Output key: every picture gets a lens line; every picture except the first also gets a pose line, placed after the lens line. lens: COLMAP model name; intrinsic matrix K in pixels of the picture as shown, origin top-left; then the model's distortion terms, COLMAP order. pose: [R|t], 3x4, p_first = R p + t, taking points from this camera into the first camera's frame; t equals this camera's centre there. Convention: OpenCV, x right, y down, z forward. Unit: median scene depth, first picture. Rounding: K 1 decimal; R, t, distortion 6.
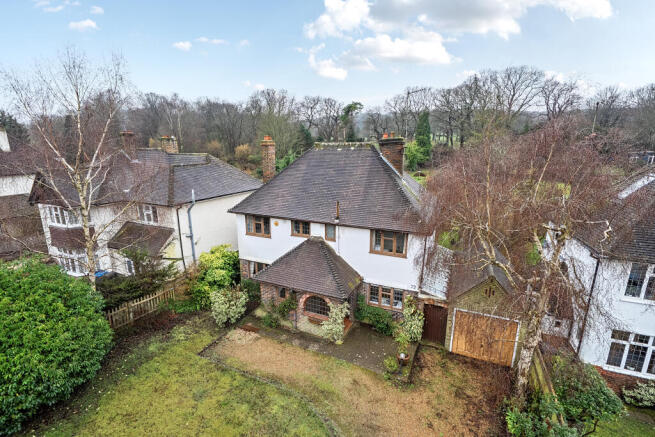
lens RADIAL K [[307.1, 0, 327.1], [0, 307.1, 216.1], [0, 0, 1]] dist [0.000403, 0.000207]
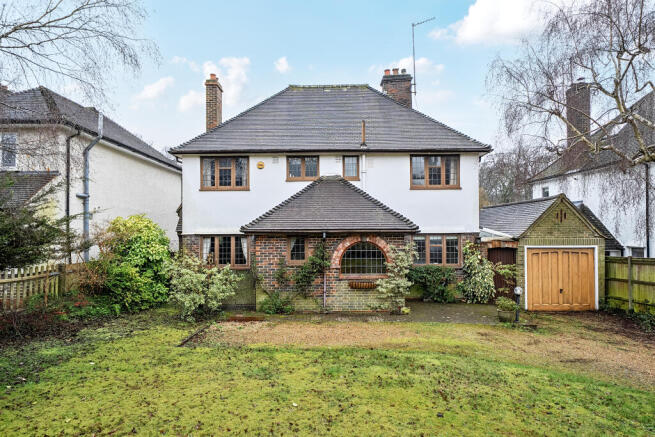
lens RADIAL K [[352.3, 0, 329.7], [0, 352.3, 218.8], [0, 0, 1]] dist [-0.000540, 0.001175]
pose [[0.911790, 0.006279, 0.410609, -0.378876], [0.097094, 0.968237, -0.230411, 0.359741], [-0.399014, 0.249954, 0.882219, 0.355424]]
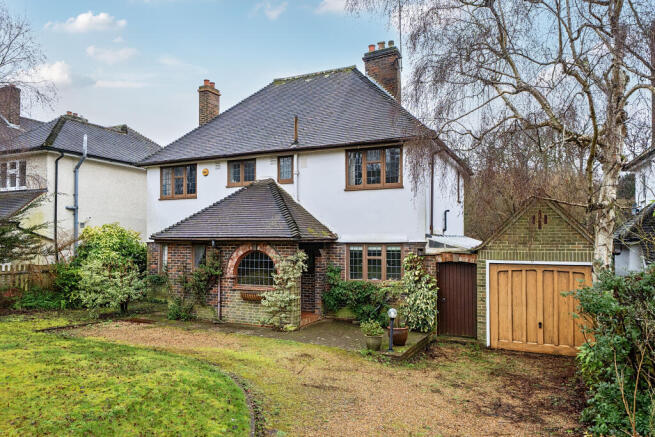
lens RADIAL K [[457.7, 0, 328.4], [0, 457.7, 217.6], [0, 0, 1]] dist [0.004591, -0.006630]
pose [[0.999959, -0.002531, -0.008680, 0.111225], [0.000142, 0.964282, -0.264877, 0.415286], [0.009041, 0.264865, 0.964243, 0.121820]]
